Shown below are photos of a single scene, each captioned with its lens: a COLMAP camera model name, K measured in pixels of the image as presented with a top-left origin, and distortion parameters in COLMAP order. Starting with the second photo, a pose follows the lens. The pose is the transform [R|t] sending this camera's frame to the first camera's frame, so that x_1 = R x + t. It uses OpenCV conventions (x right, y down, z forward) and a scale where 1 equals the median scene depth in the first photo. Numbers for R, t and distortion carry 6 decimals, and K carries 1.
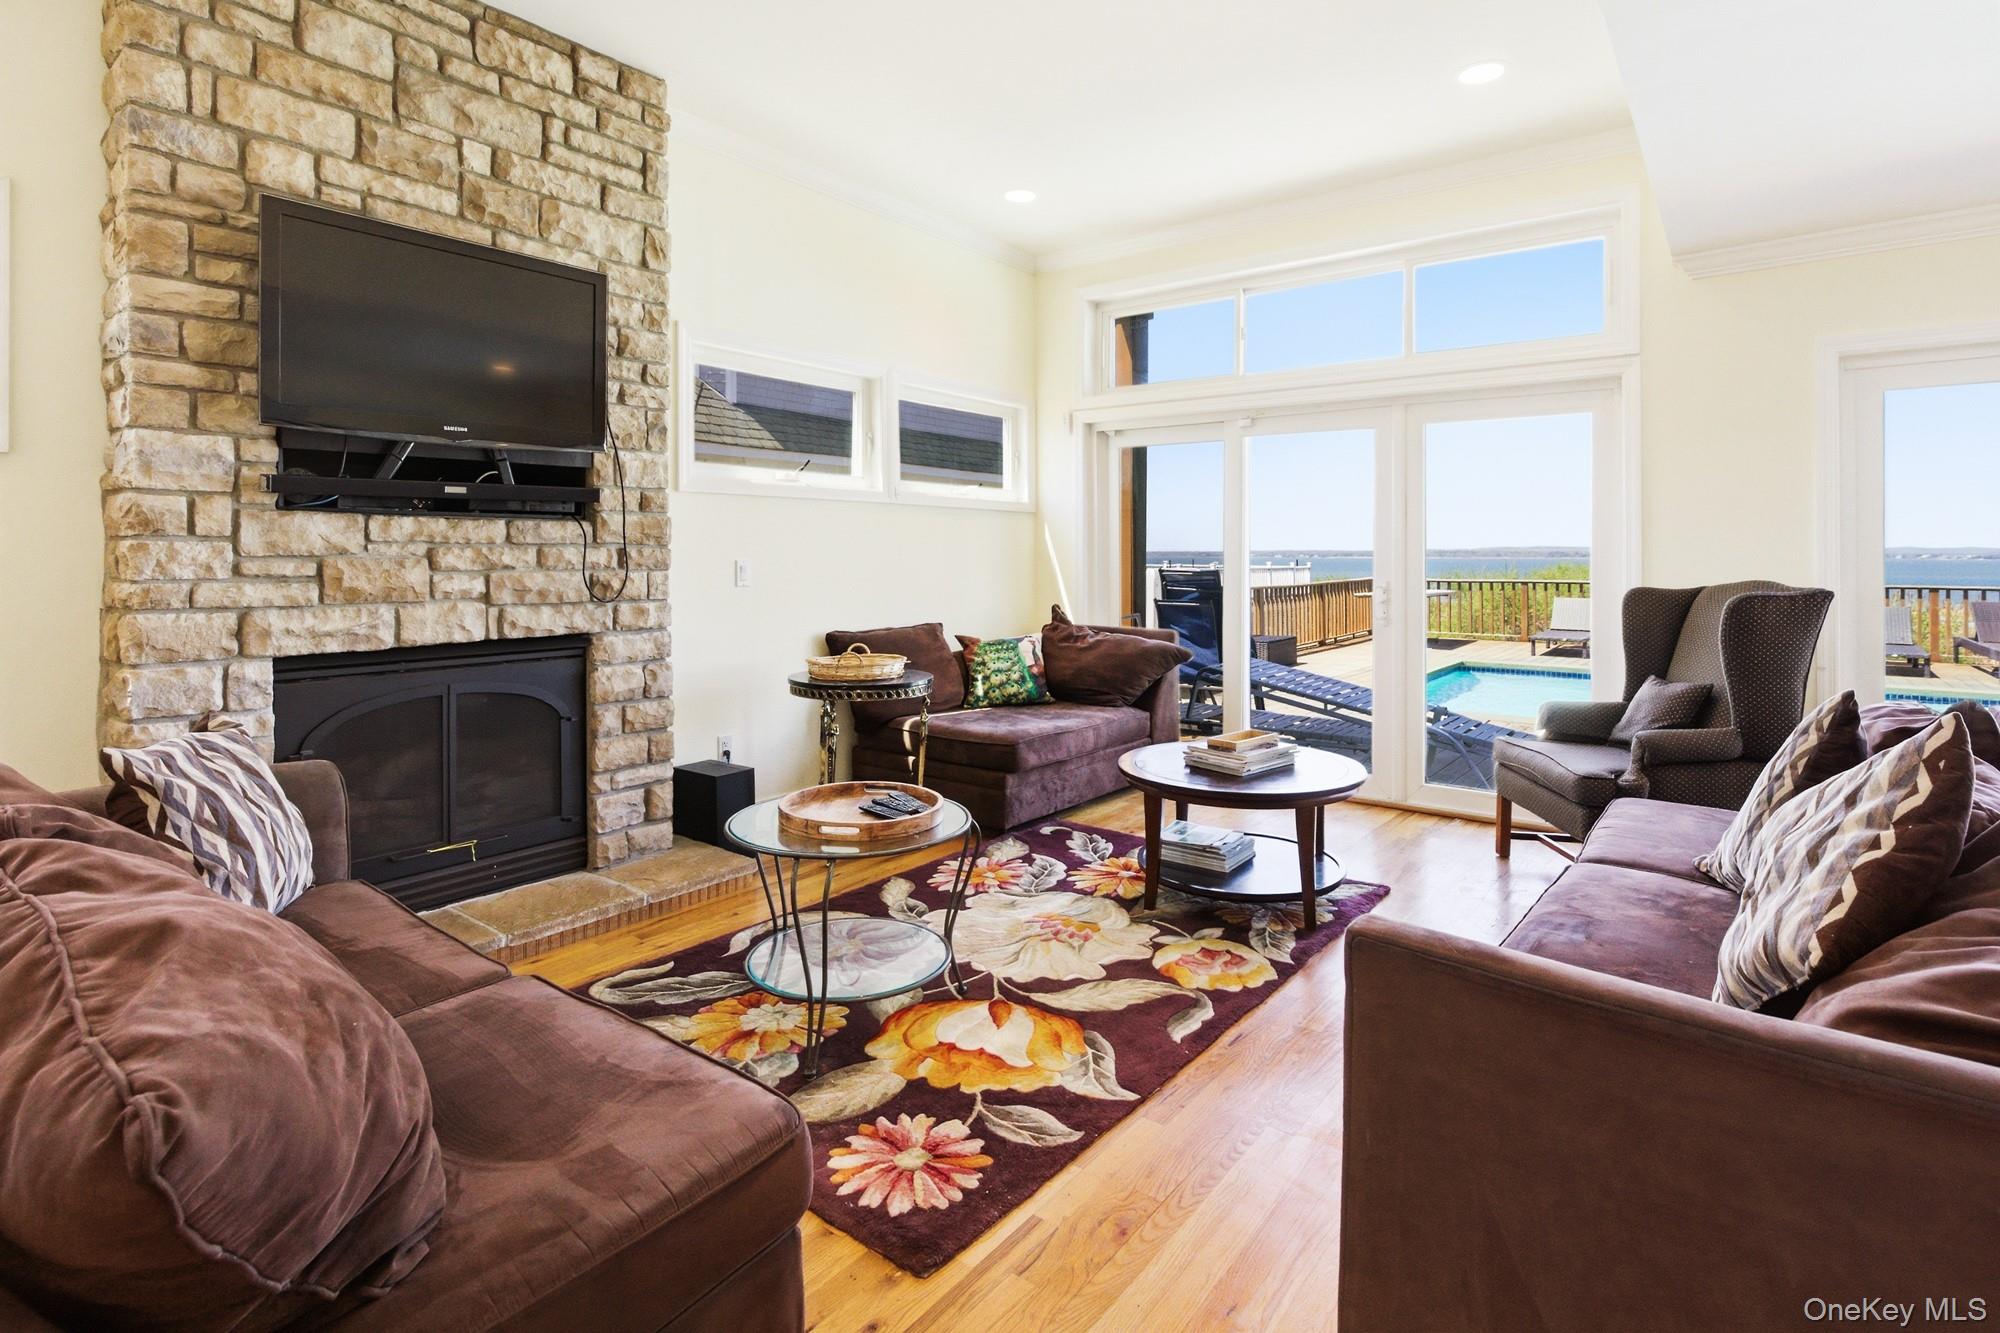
lens RADIAL K [[975.4, 0, 1018.5], [0, 975.4, 563.3], [0, 0, 1]] dist [-0.001756, -0.000371]
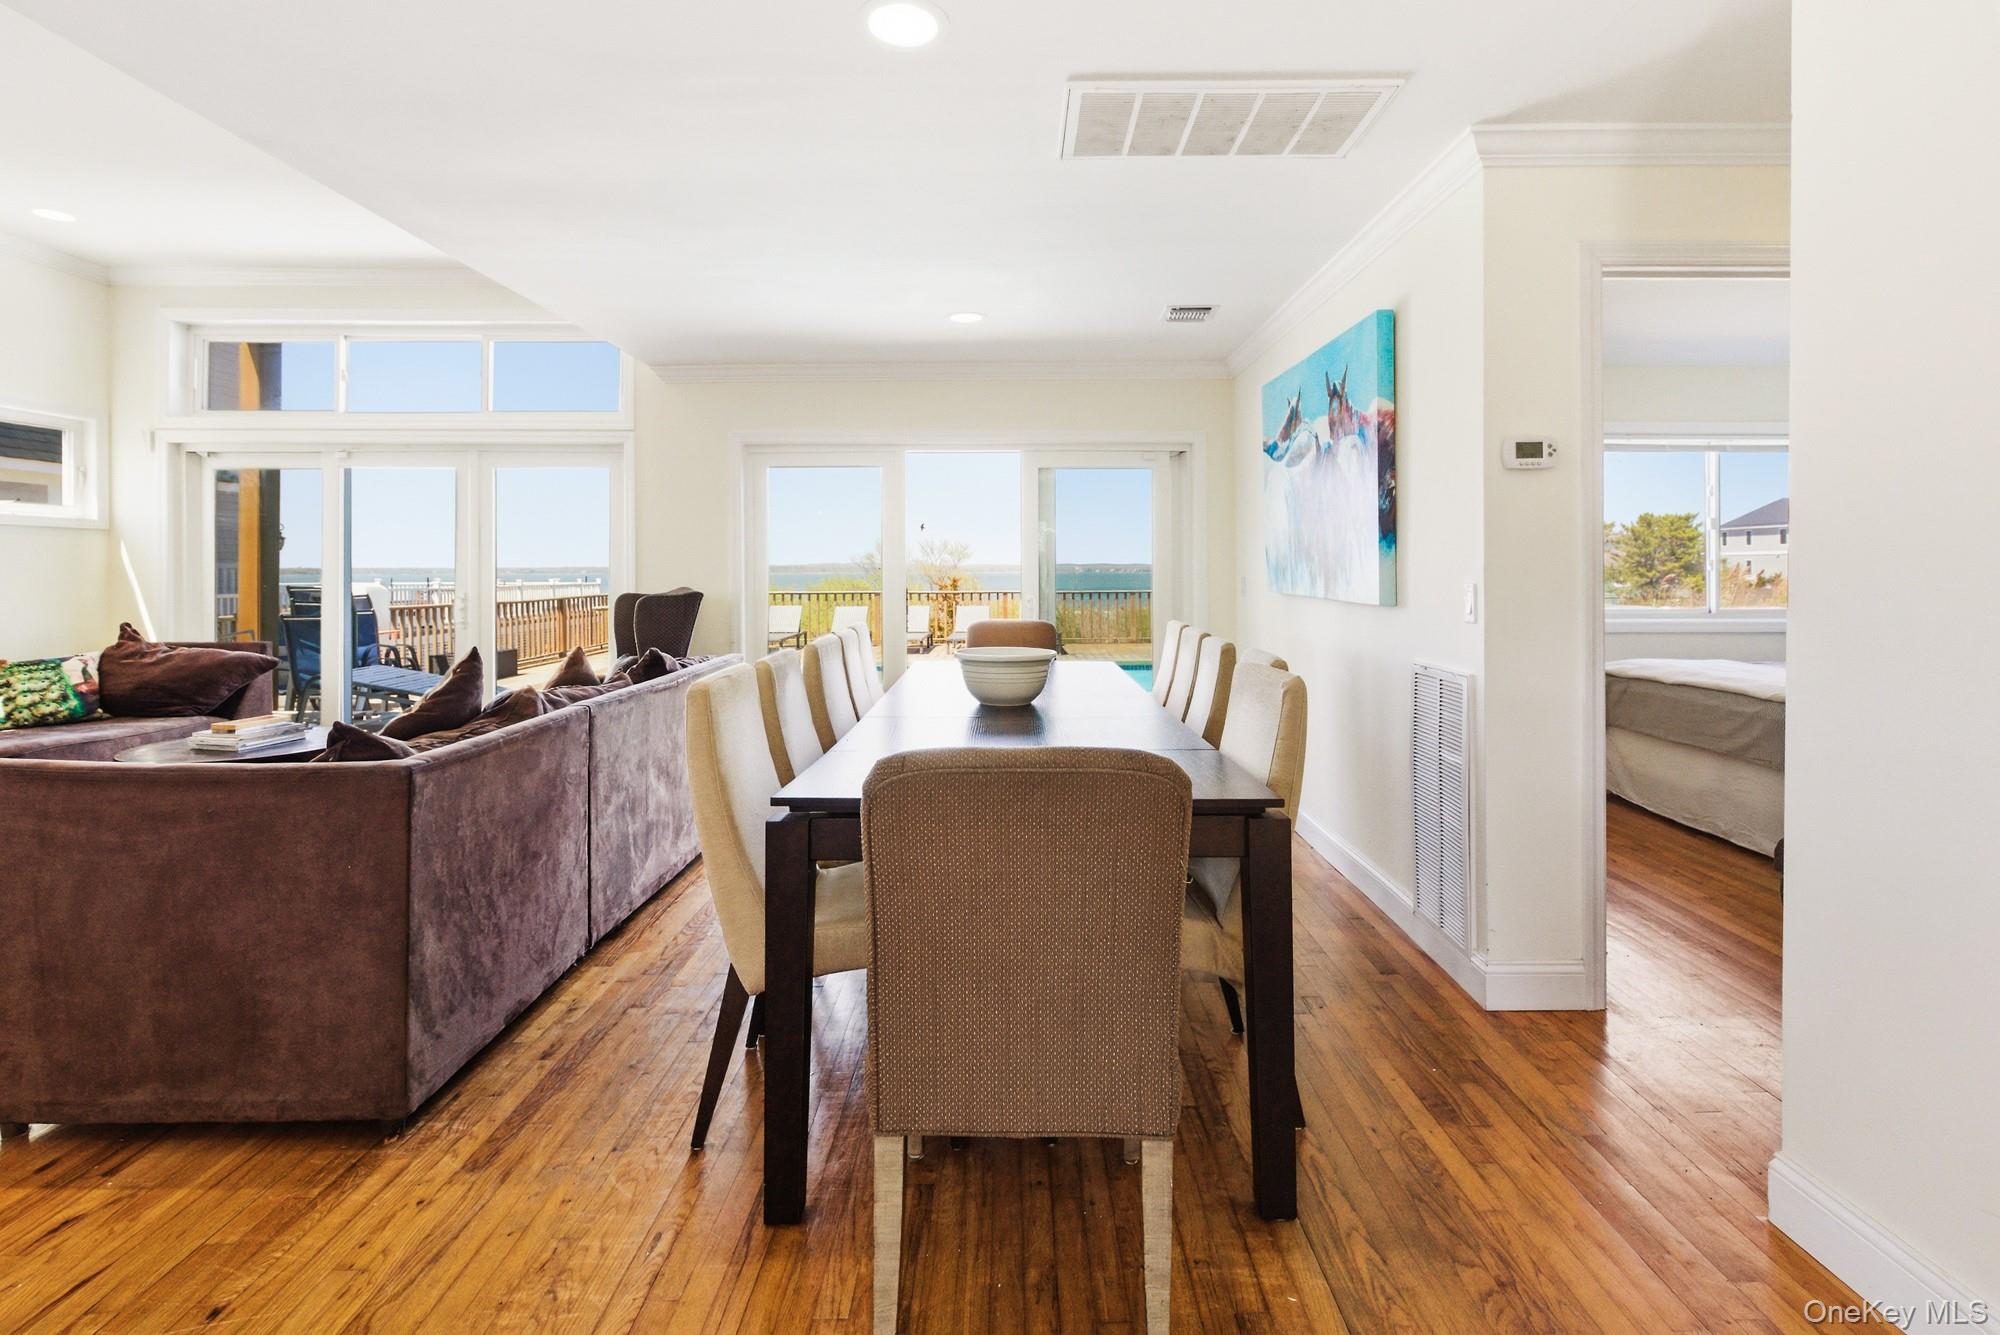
lens RADIAL K [[975.4, 0, 1018.5], [0, 975.4, 564.3], [0, 0, 1]] dist [-0.001756, -0.000371]
pose [[0.791998, -0.001703, 0.610521, 0.243191], [0.011433, 0.999862, -0.012042, 0.007783], [-0.610416, 0.016517, 0.791909, -0.552280]]
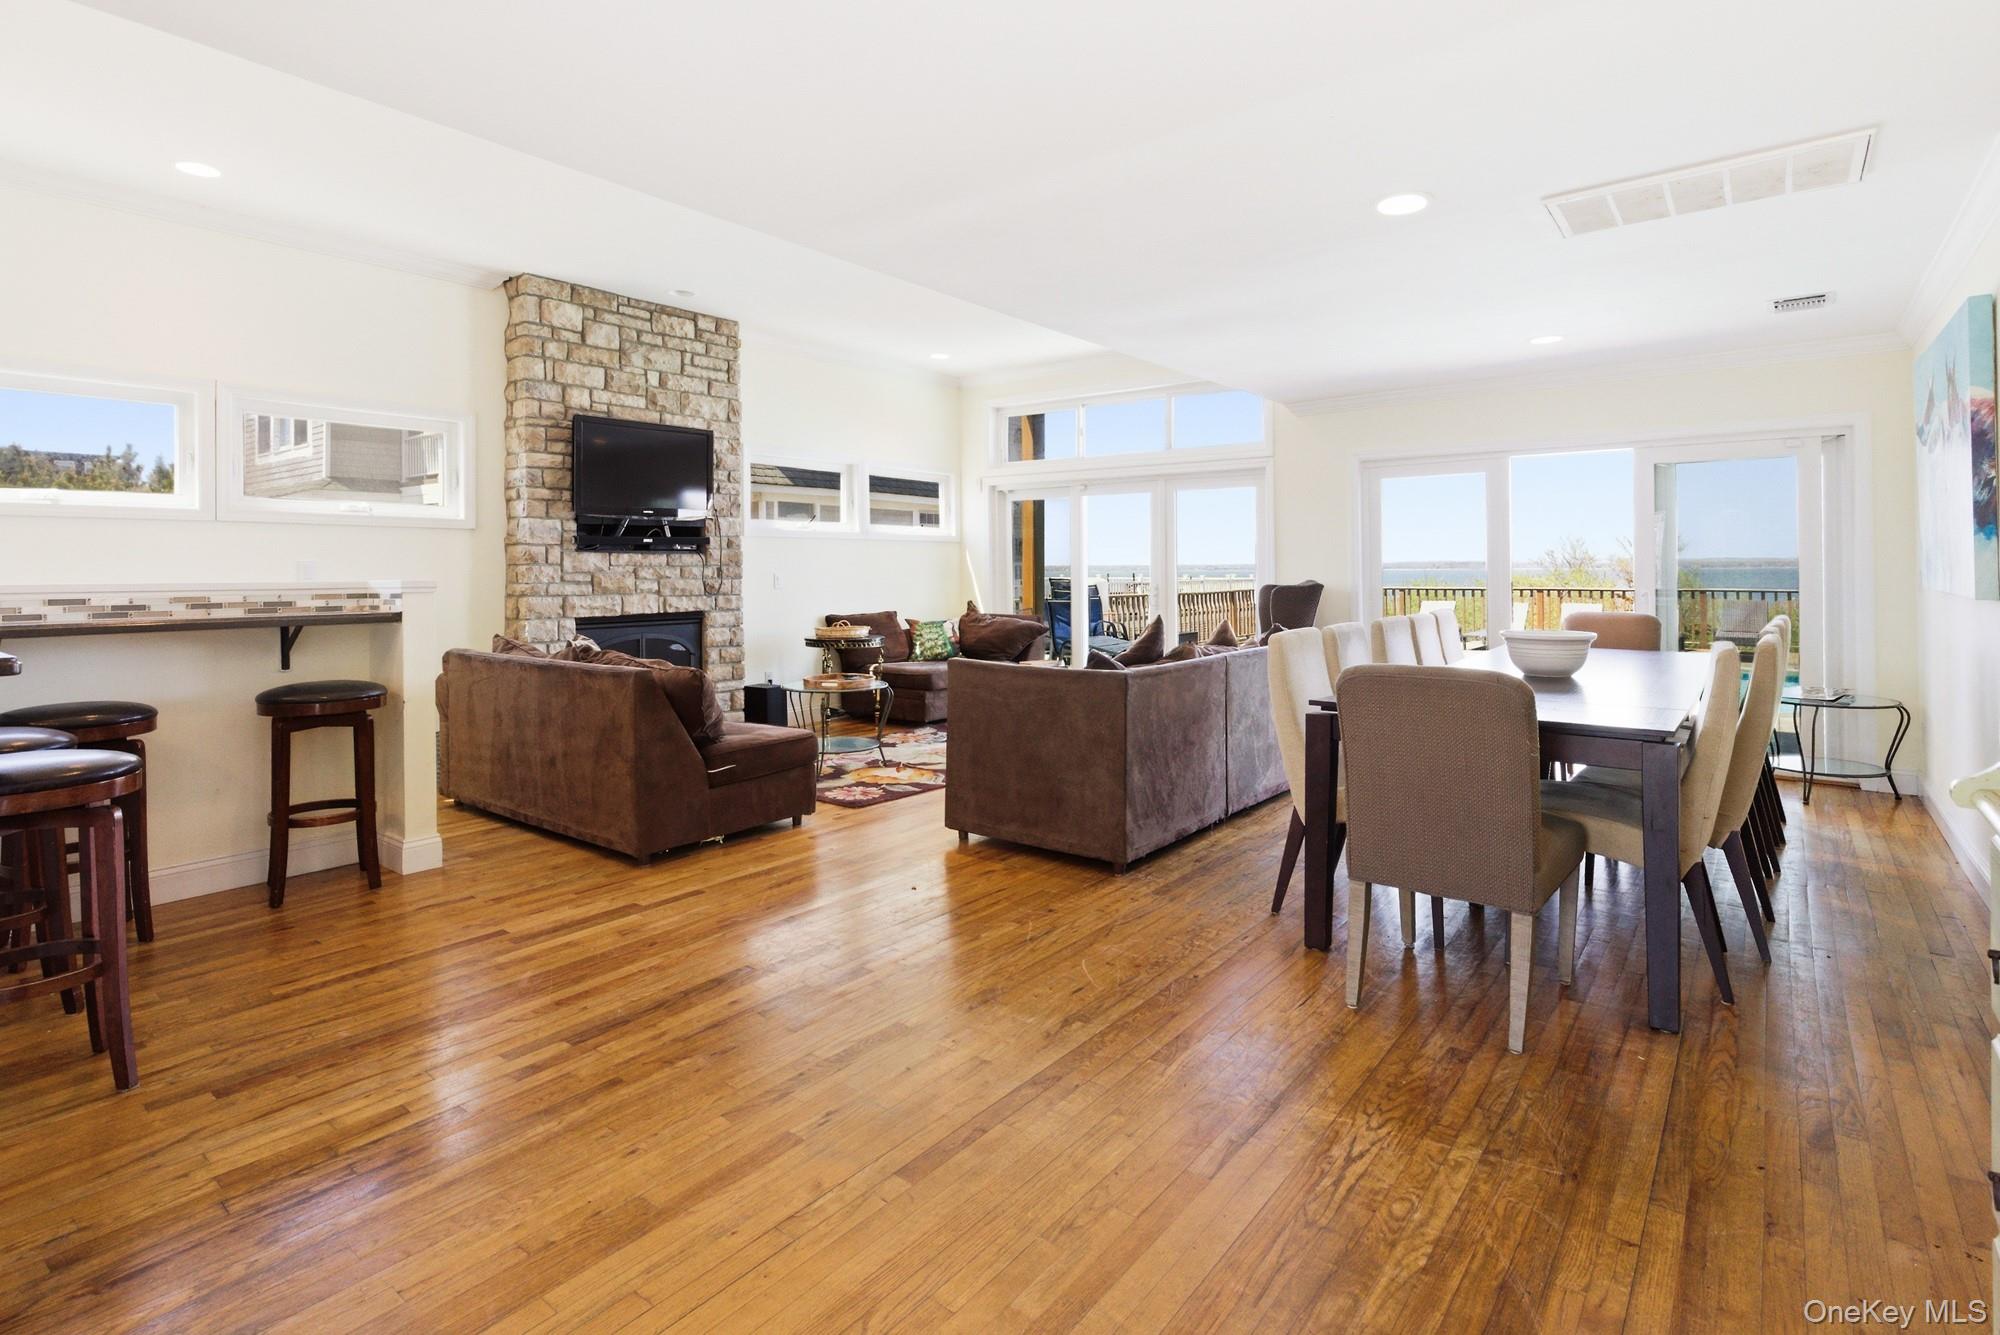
lens RADIAL K [[975.4, 0, 1018.5], [0, 975.4, 564.3], [0, 0, 1]] dist [-0.001756, -0.000371]
pose [[0.999944, -0.009036, -0.005478, 0.199937], [0.008950, 0.999840, -0.015469, 0.013341], [0.005617, 0.015419, 0.999865, -0.937117]]
